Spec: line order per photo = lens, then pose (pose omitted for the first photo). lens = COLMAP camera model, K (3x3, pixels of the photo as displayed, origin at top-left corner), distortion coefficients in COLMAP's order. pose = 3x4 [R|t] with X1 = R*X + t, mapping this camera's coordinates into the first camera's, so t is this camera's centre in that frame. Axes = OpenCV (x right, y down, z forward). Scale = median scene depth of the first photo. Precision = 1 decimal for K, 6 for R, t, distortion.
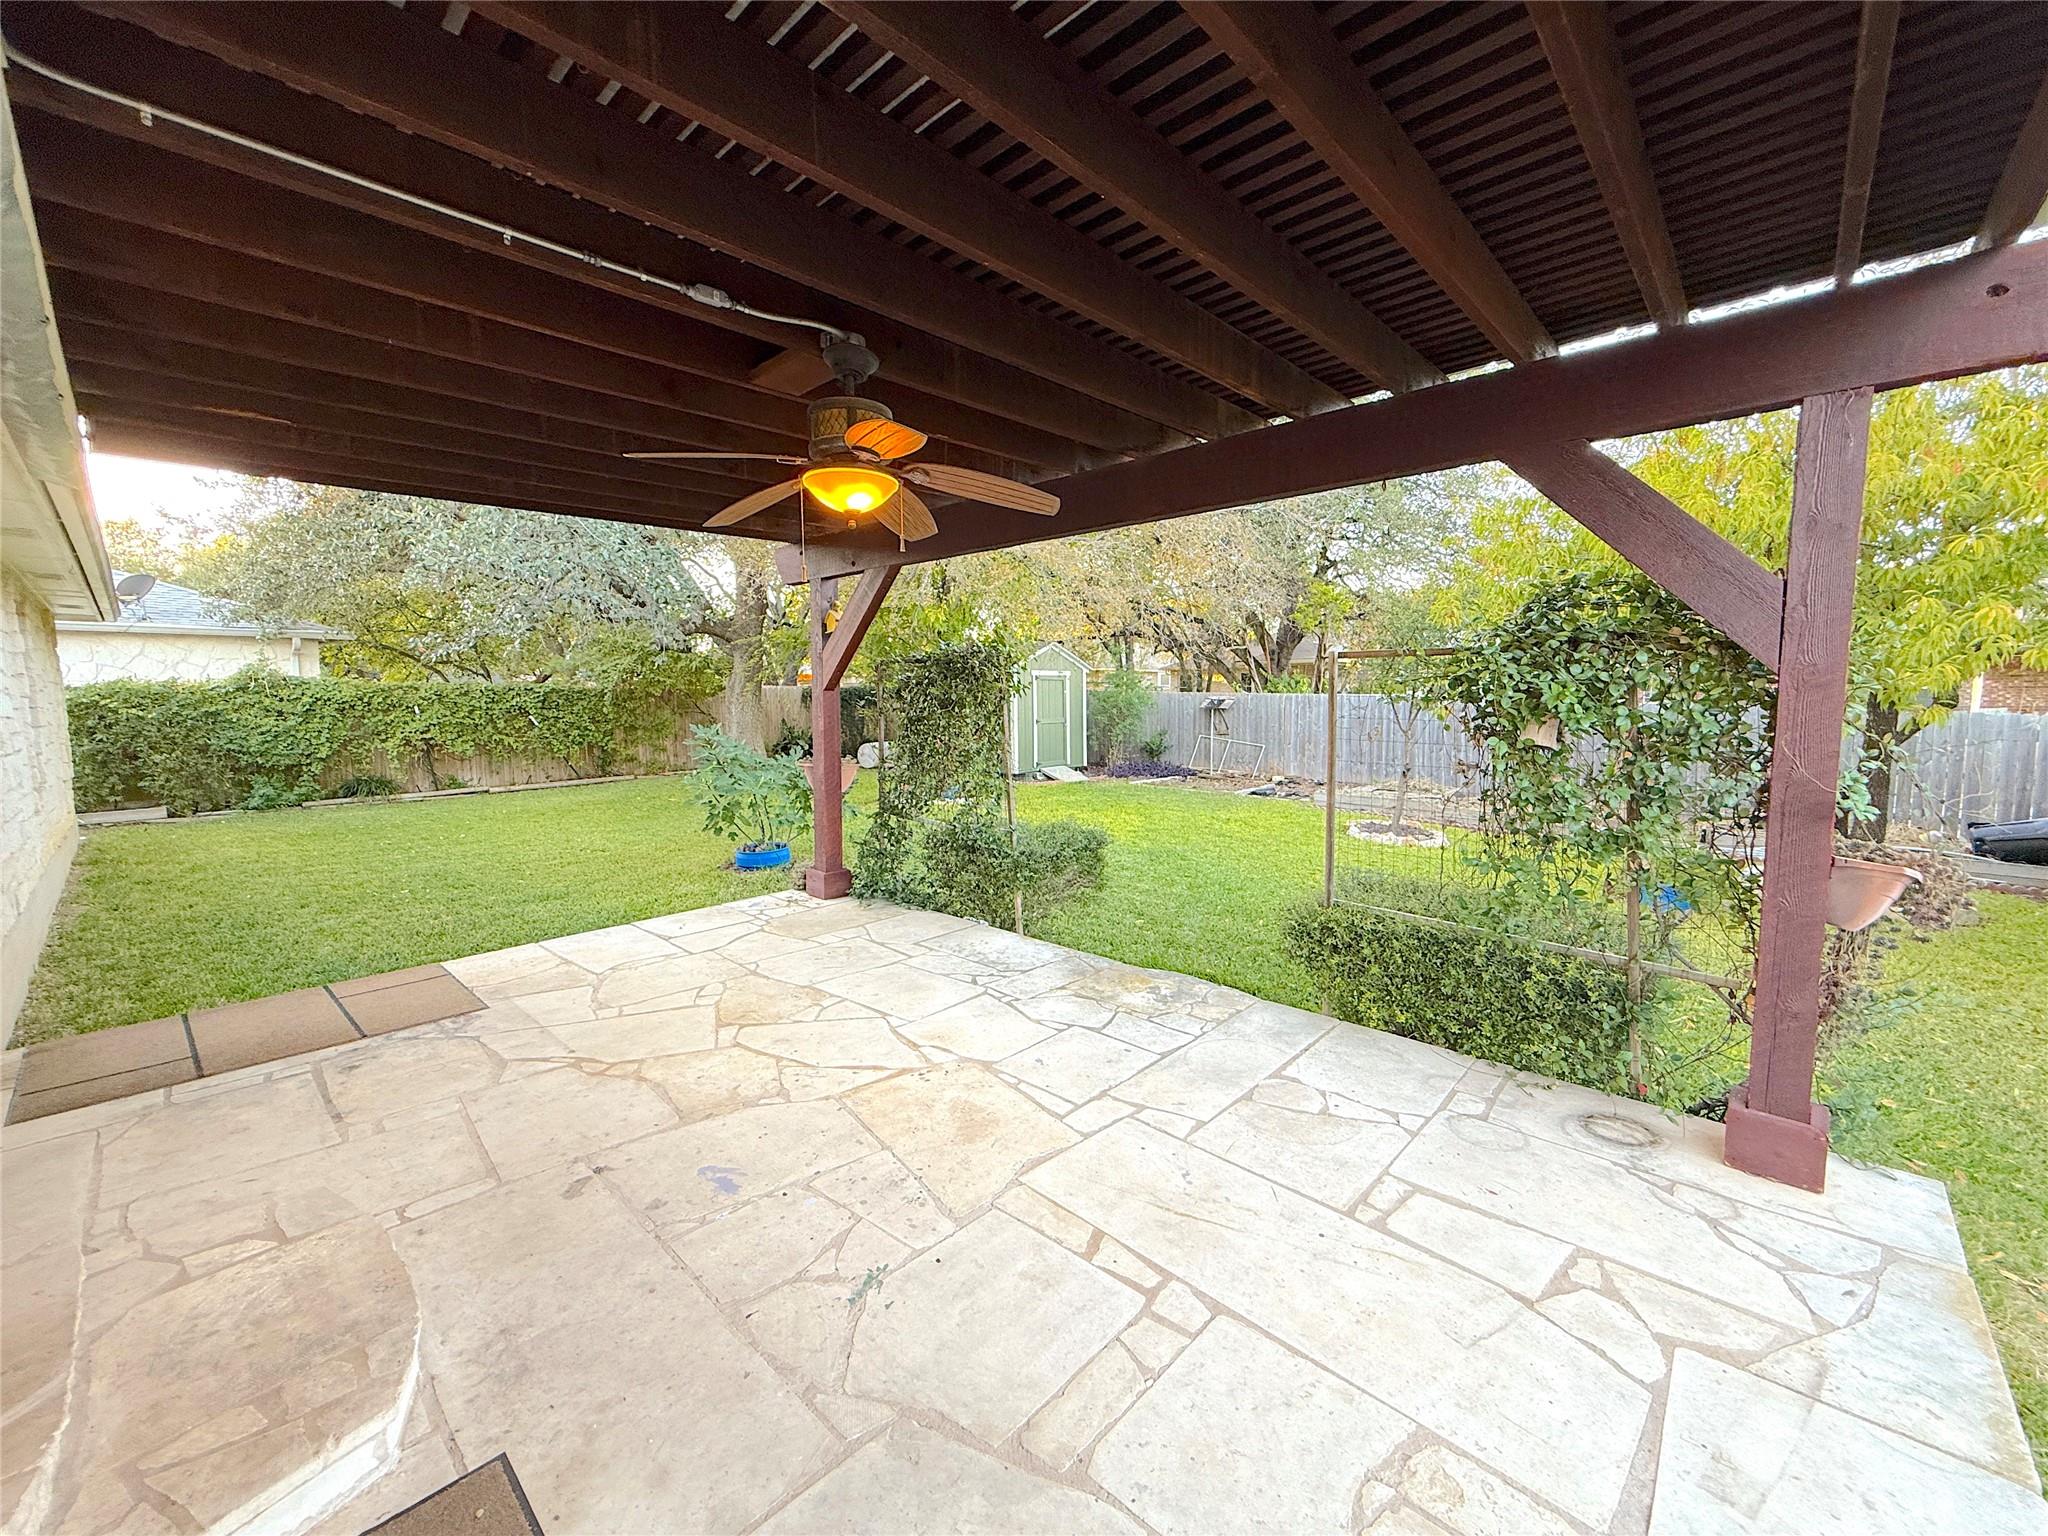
lens RADIAL K [[817.9, 0, 1012.9], [0, 817.9, 775.4], [0, 0, 1]] dist [-0.000484, 0.000069]
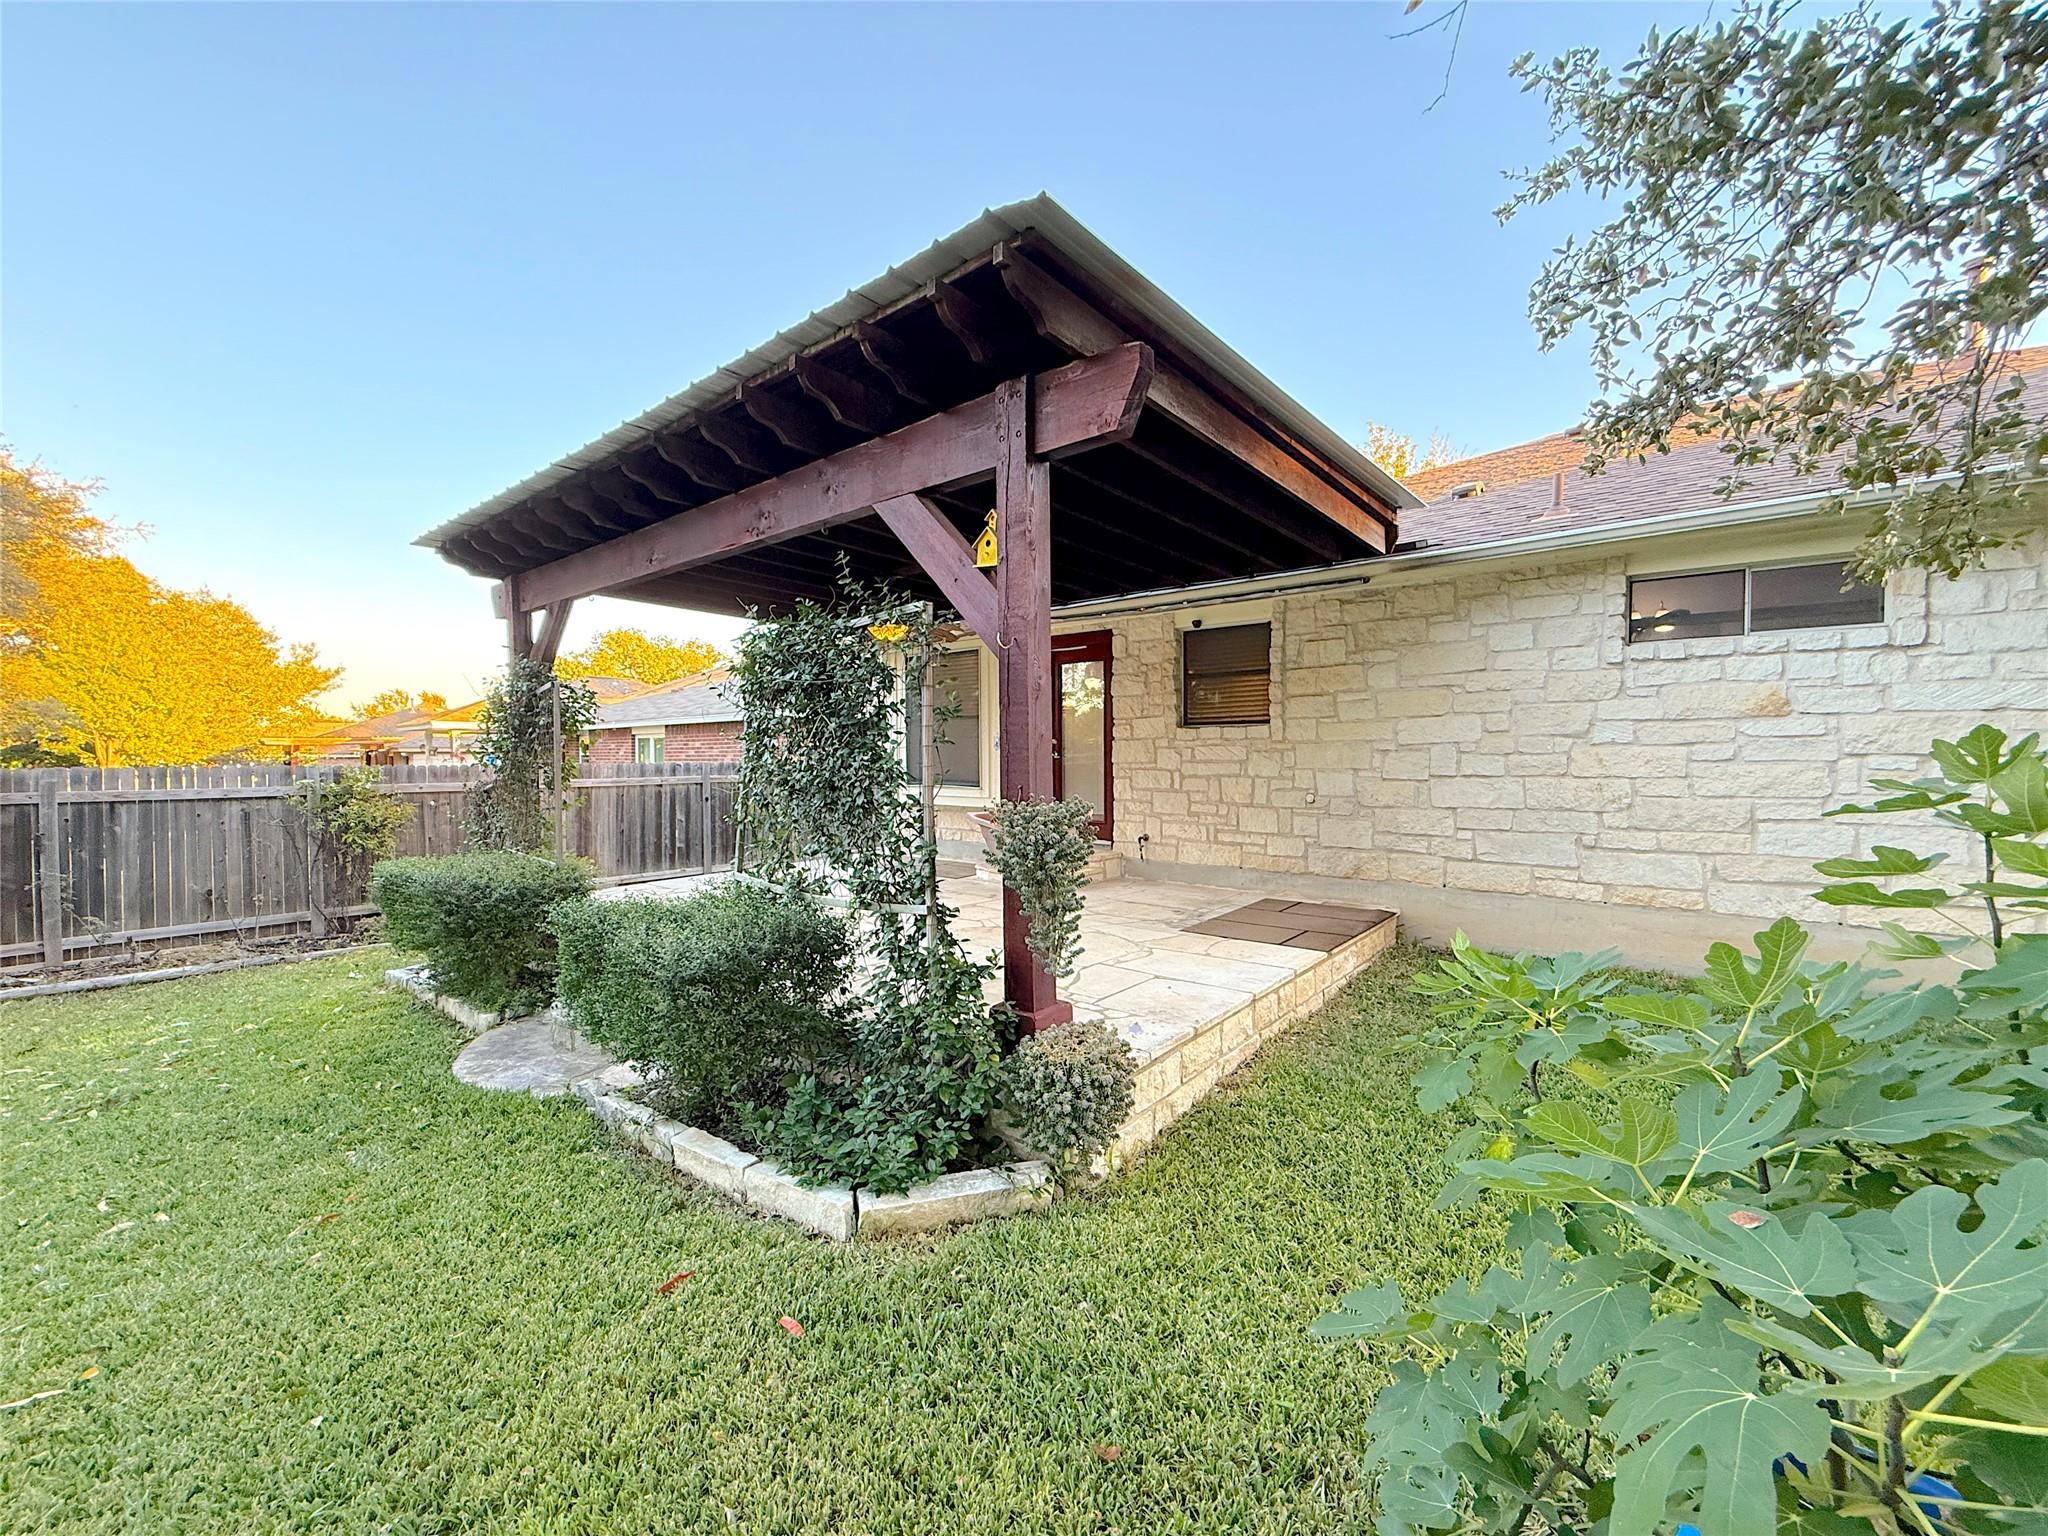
lens RADIAL K [[817.9, 0, 1018.2], [0, 817.9, 756.1], [0, 0, 1]] dist [-0.000484, 0.000069]
pose [[-0.998281, 0.016150, -0.056342, -0.274336], [0.010244, 0.994567, 0.103589, -0.148553], [0.057709, 0.102834, -0.993023, 2.155888]]
